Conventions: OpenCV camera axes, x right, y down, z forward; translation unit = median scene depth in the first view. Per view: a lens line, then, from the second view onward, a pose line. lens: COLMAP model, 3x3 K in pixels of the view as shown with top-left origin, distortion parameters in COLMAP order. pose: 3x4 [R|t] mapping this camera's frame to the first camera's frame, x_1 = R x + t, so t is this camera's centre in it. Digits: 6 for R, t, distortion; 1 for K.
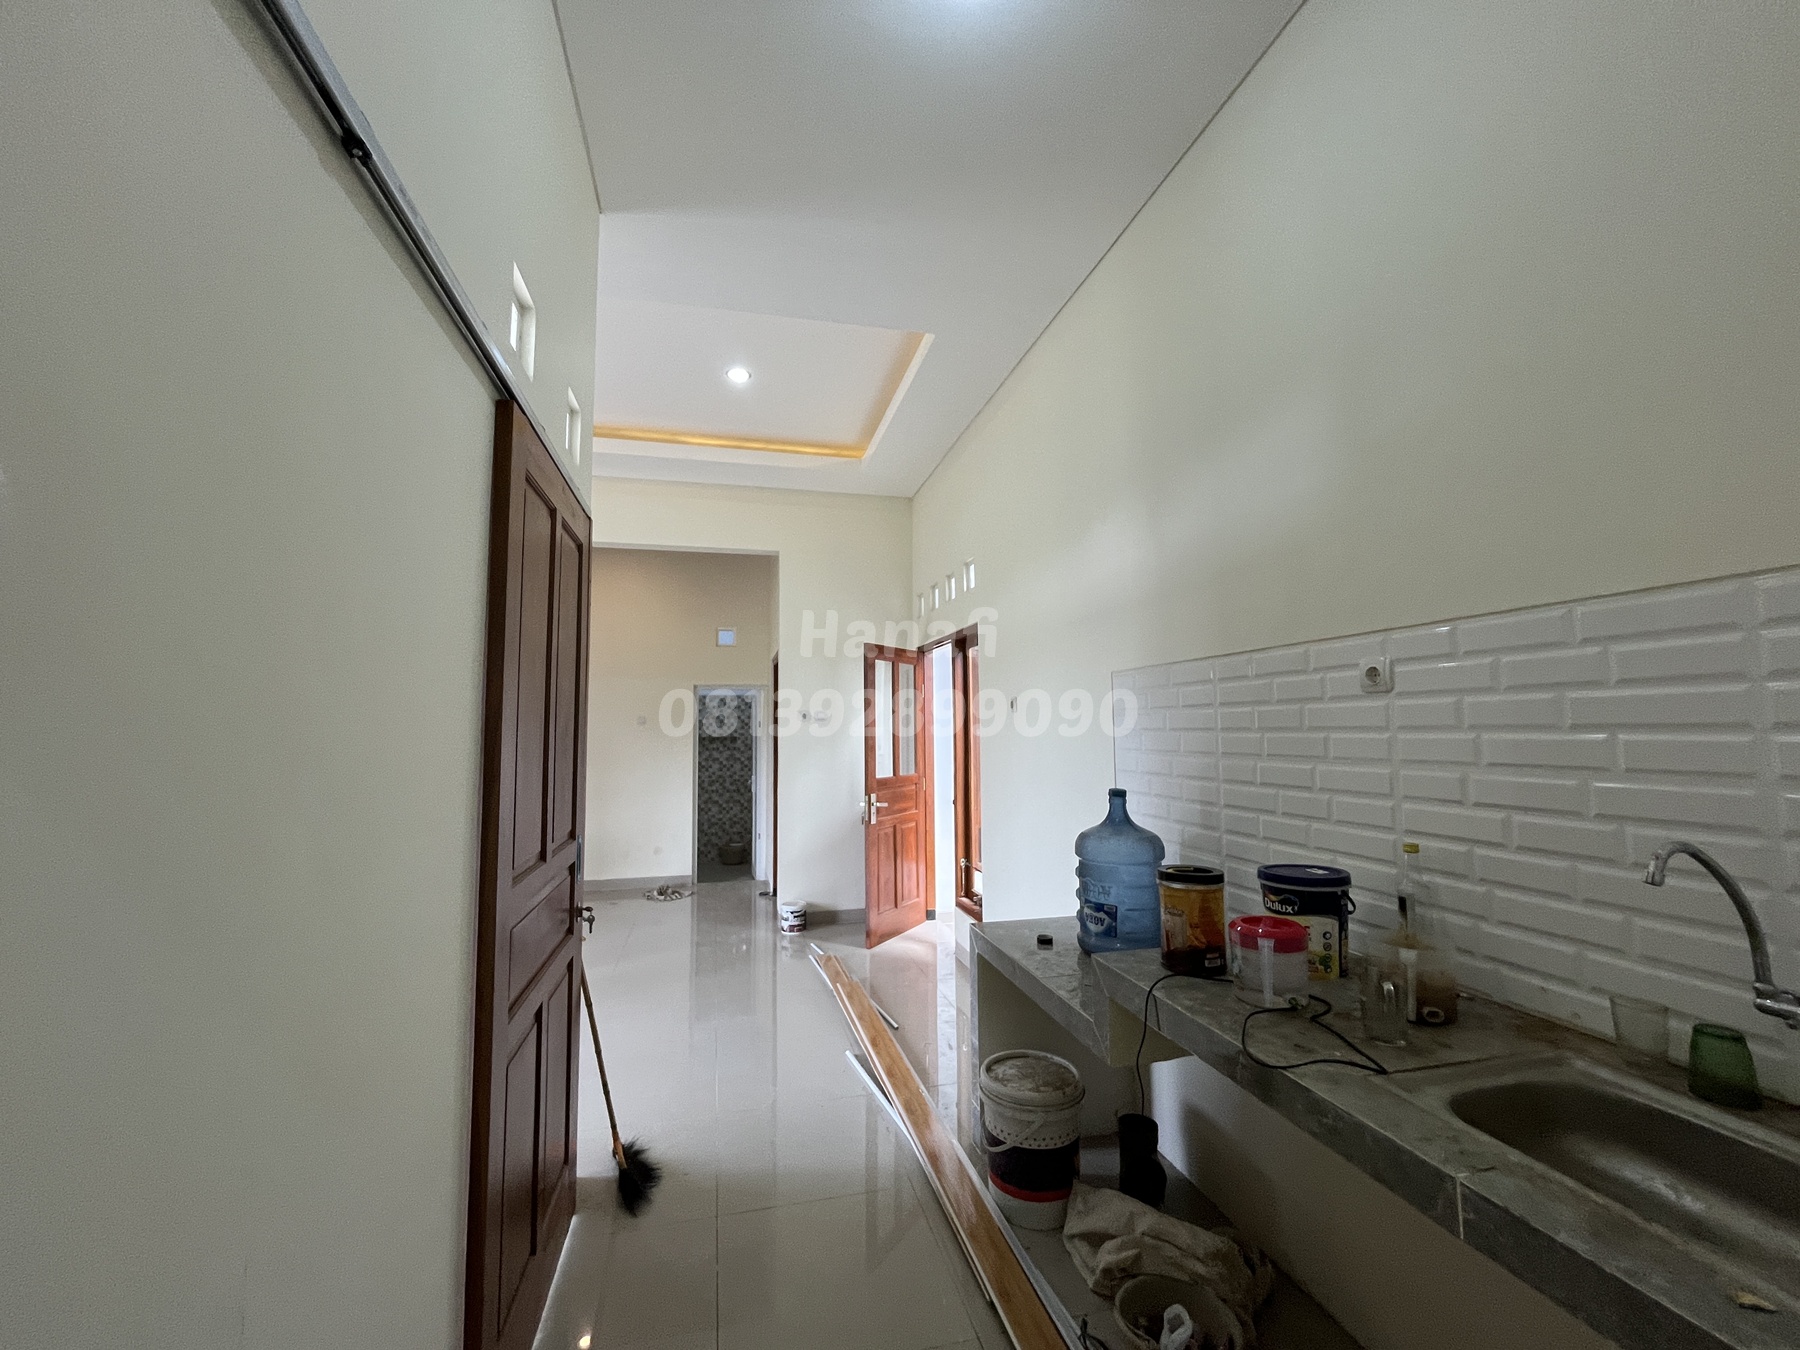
lens RADIAL K [[730.2, 0, 893.9], [0, 730.2, 677.1], [0, 0, 1]] dist [-0.001702, 0.000056]
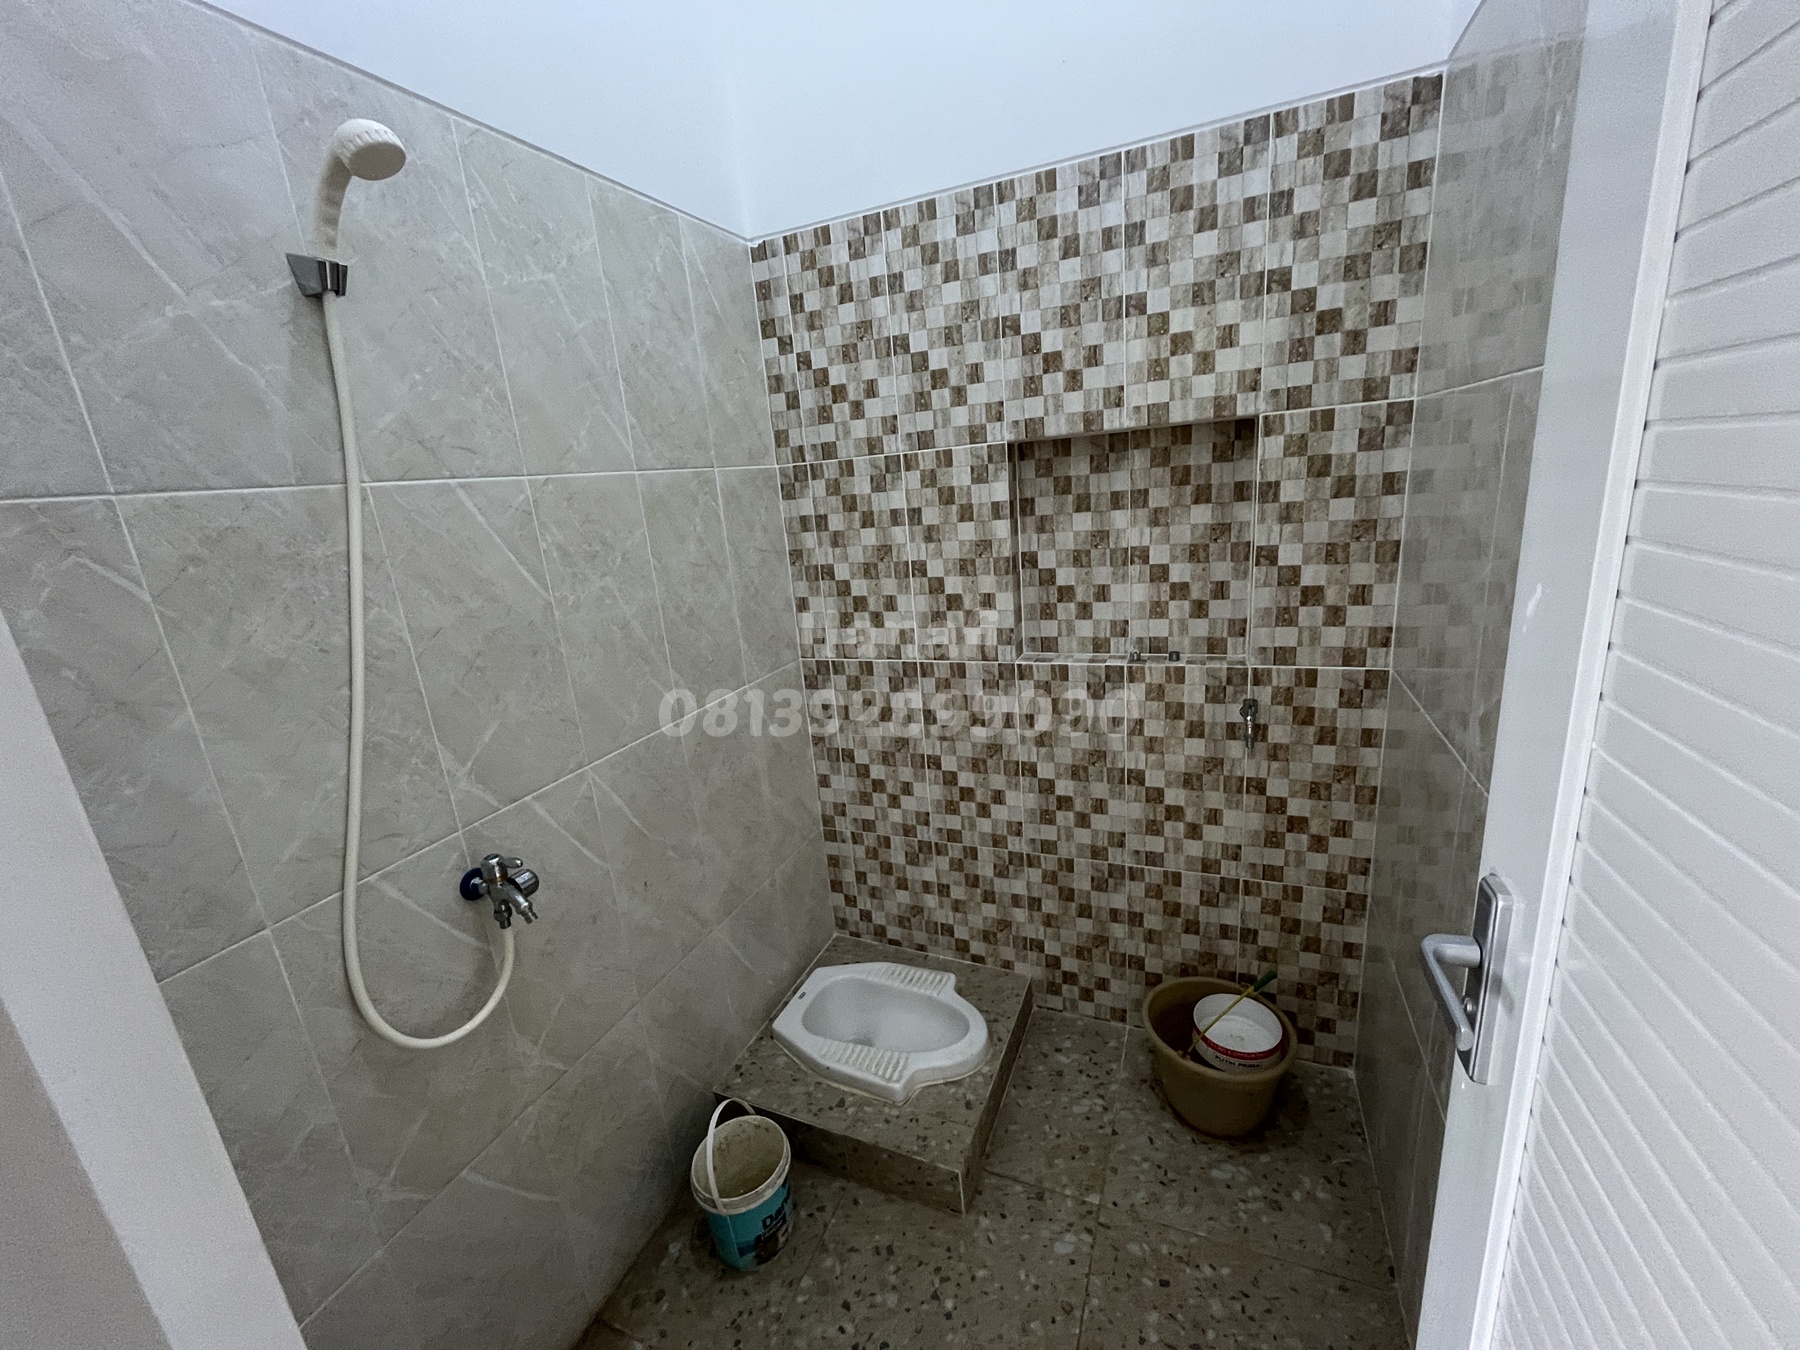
lens RADIAL K [[730.2, 0, 893.9], [0, 730.2, 677.1], [0, 0, 1]] dist [-0.001702, 0.000056]
pose [[0.817708, 0.088735, -0.568752, -0.269102], [0.121139, 0.939394, 0.320725, 0.109026], [0.562742, -0.331158, 0.757401, 1.189520]]
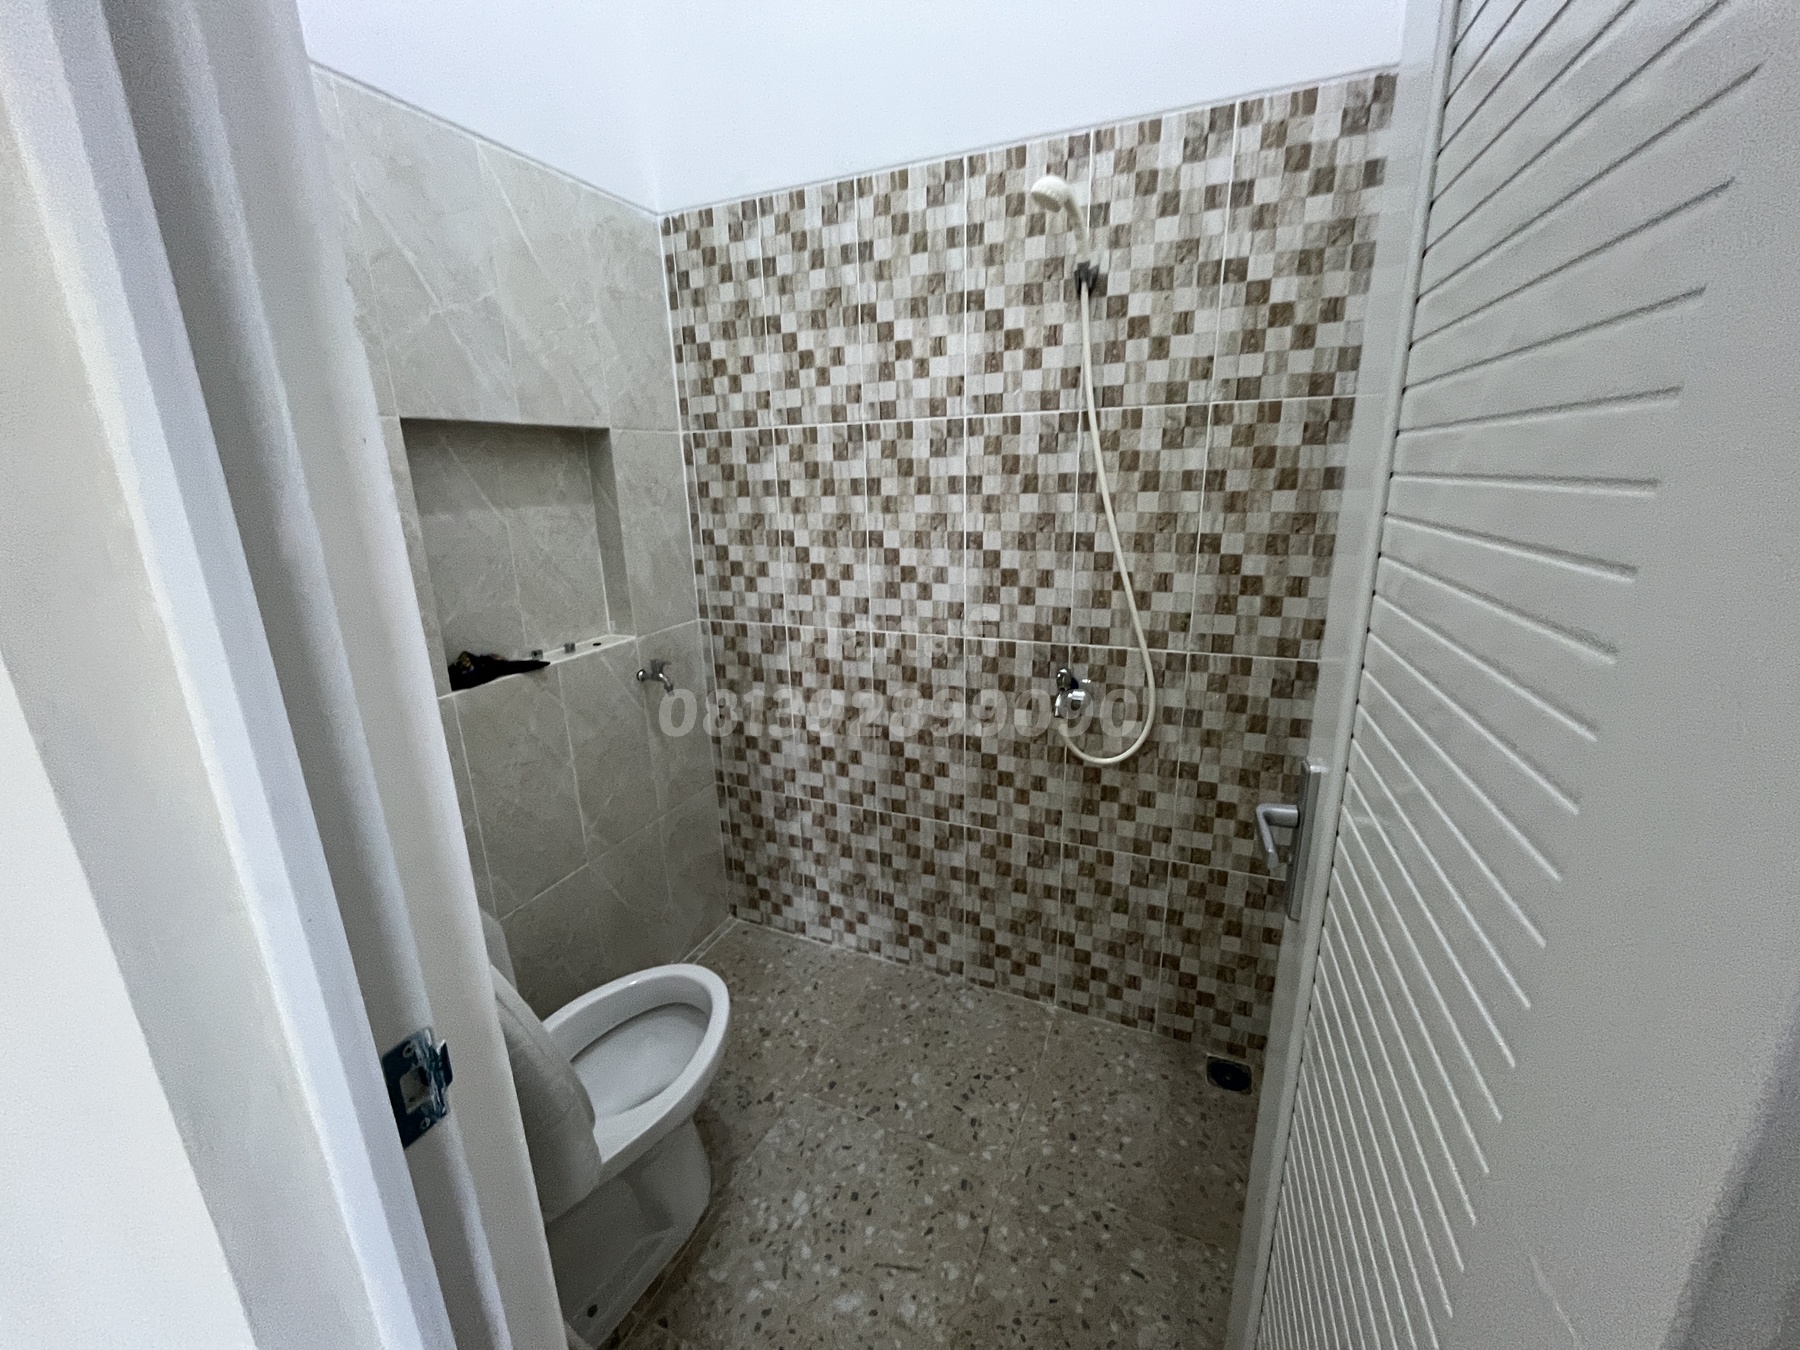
lens RADIAL K [[749.5, 0, 897.8], [0, 749.5, 662.0], [0, 0, 1]] dist [-0.004868, -0.000244]
pose [[0.812666, 0.138828, -0.565951, -0.244810], [0.073514, 0.939023, 0.335903, 0.109185], [0.578074, -0.314582, 0.752907, 1.194651]]
